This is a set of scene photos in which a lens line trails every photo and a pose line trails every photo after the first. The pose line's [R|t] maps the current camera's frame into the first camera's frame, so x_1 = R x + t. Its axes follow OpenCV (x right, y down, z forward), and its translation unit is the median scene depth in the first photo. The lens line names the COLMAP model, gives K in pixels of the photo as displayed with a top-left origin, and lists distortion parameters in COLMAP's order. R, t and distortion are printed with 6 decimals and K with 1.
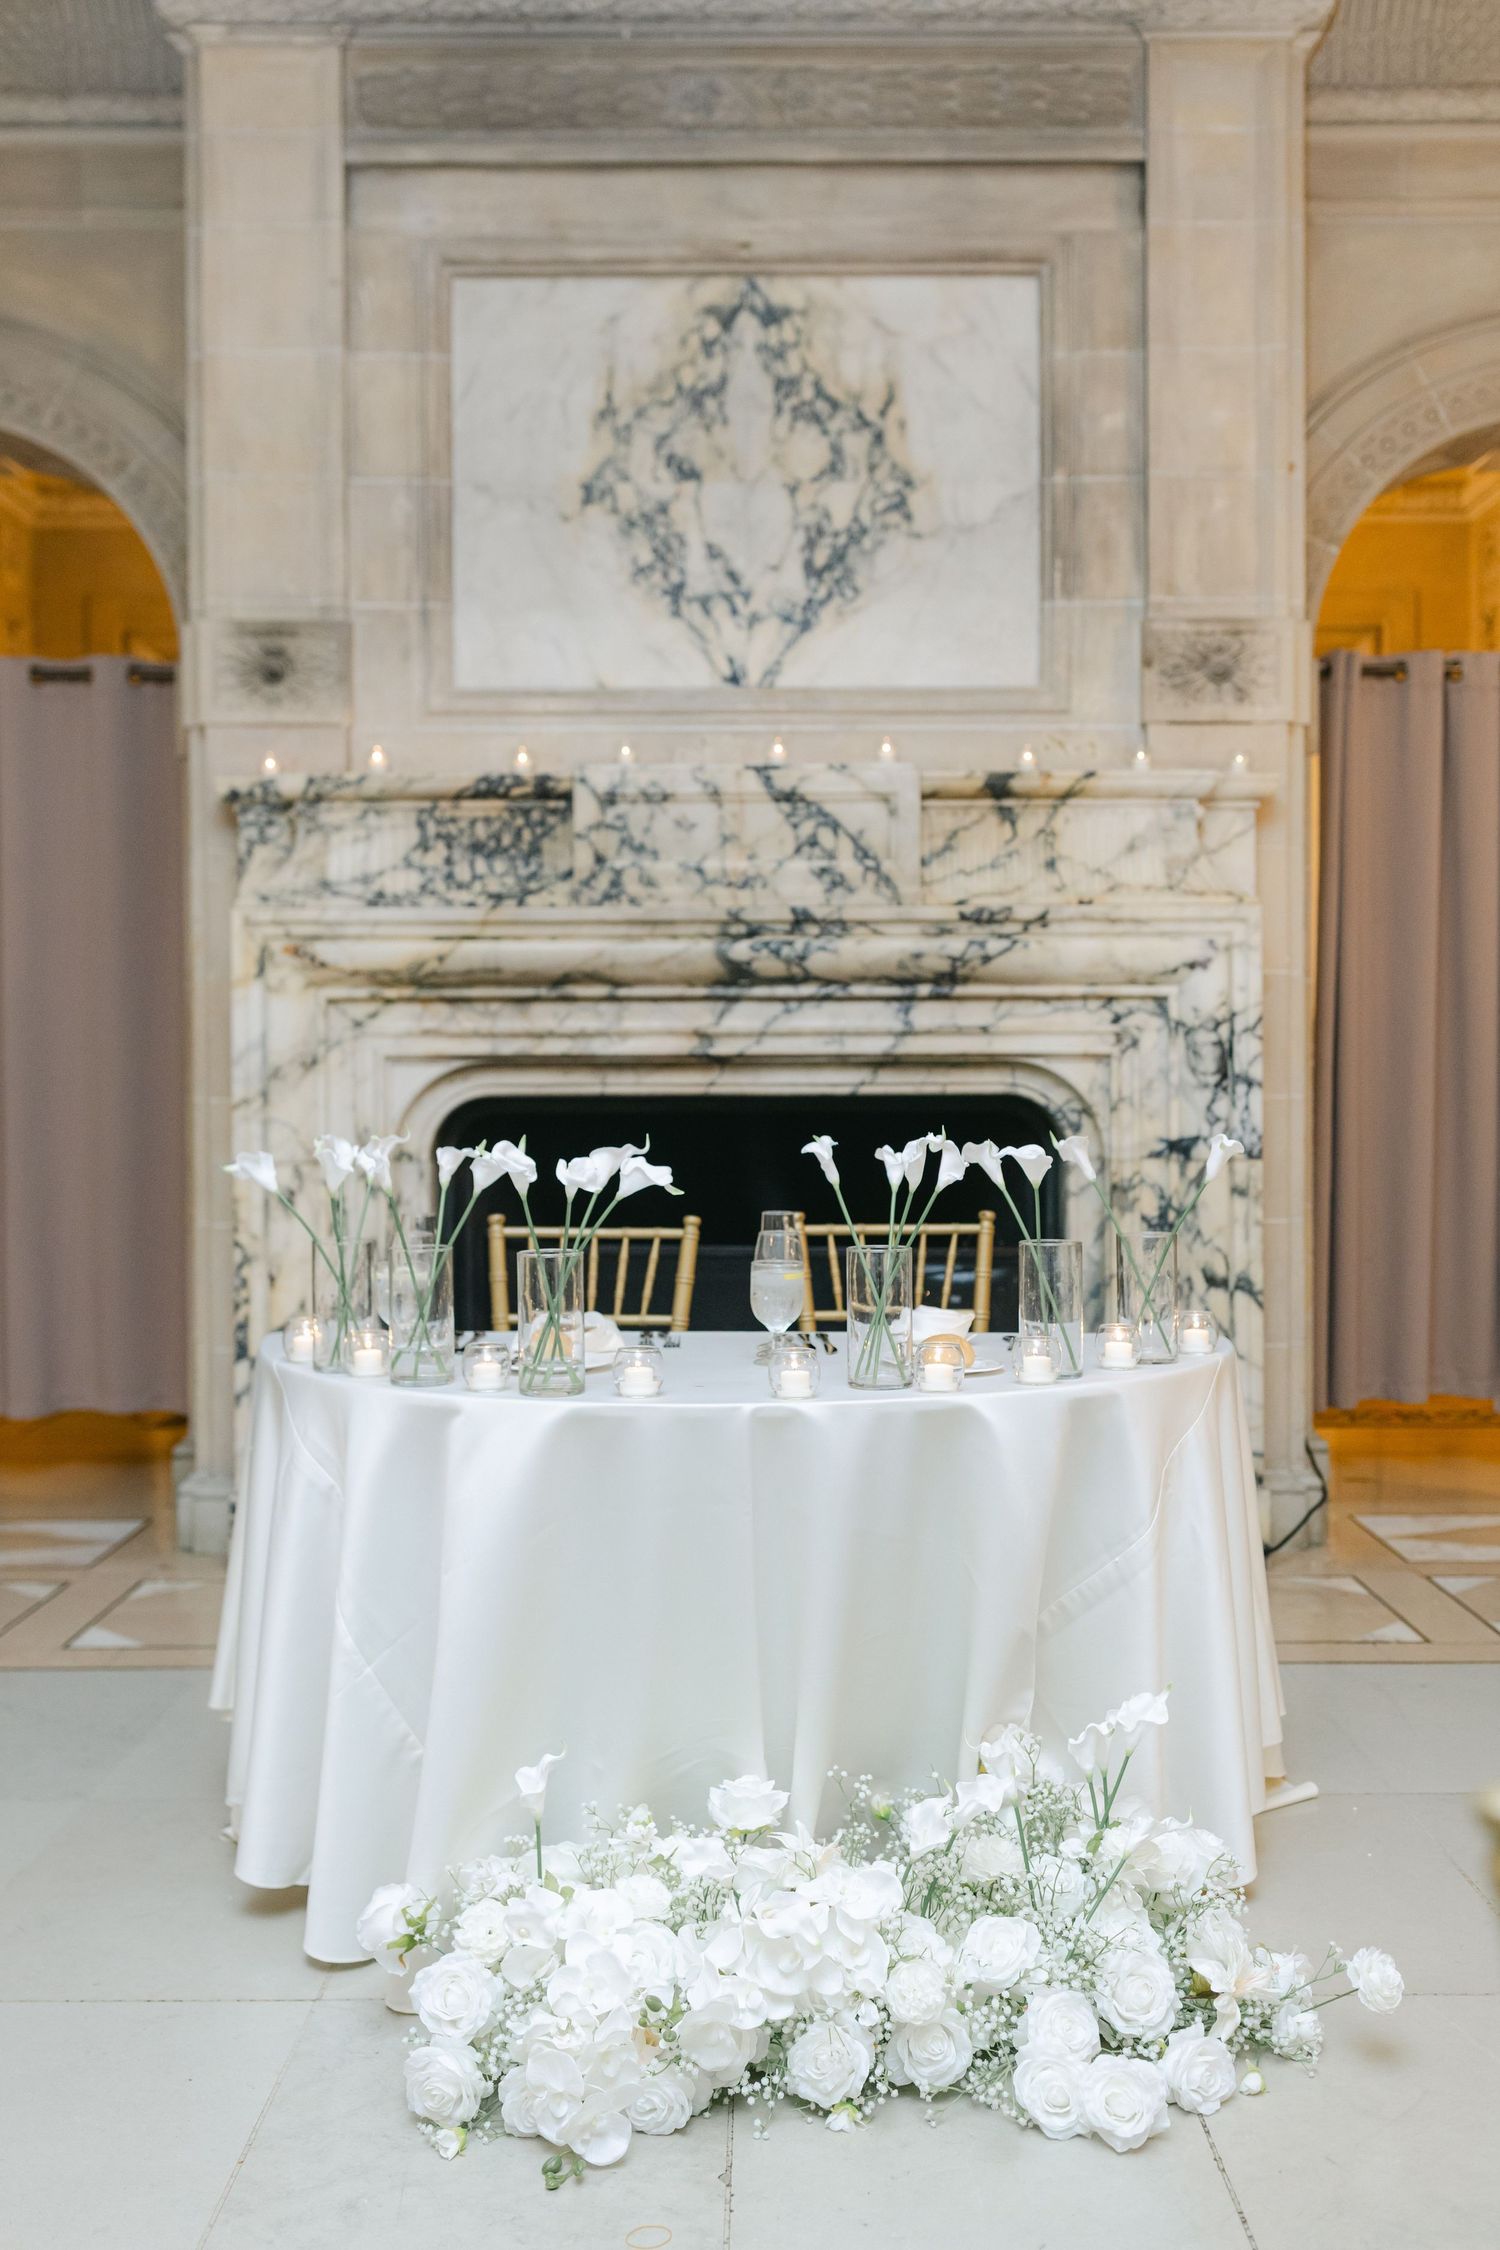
lens RADIAL K [[2278.9, 0, 750.0], [0, 2278.9, 1125.0], [0, 0, 1]] dist [-0.001729, -0.001572]
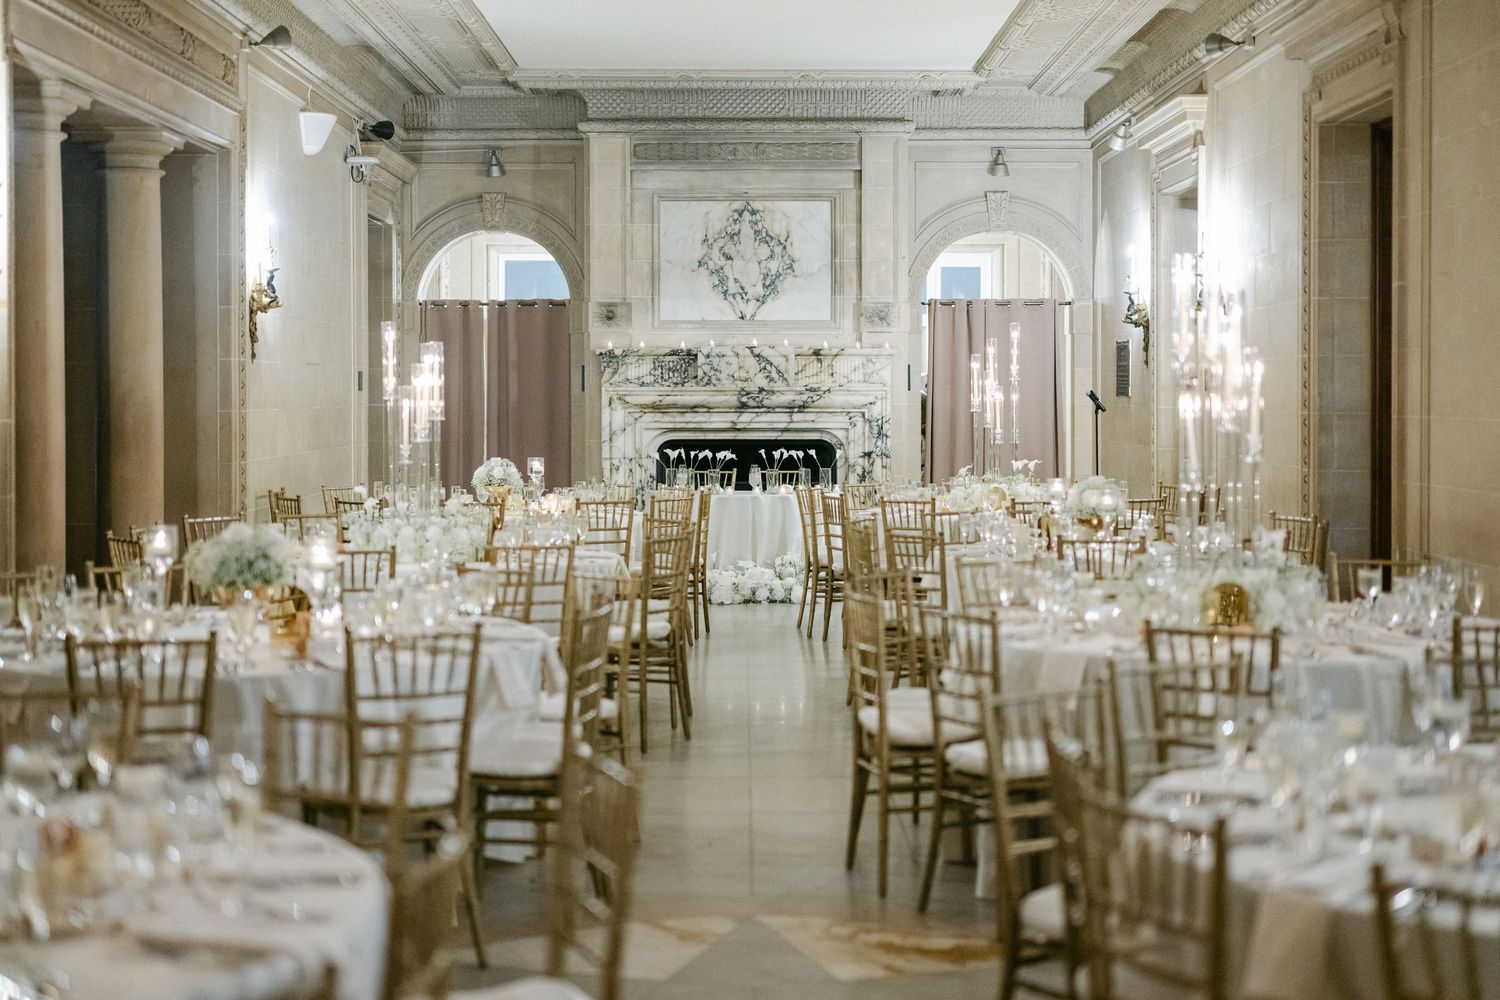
lens RADIAL K [[2286.6, 0, 750.0], [0, 2286.6, 500.0], [0, 0, 1]] dist [-0.030612, -0.042291]
pose [[0.999948, 0.002816, 0.009827, -0.029607], [-0.003021, 0.999778, 0.020855, 0.006866], [-0.009766, -0.020883, 0.999734, -2.552748]]
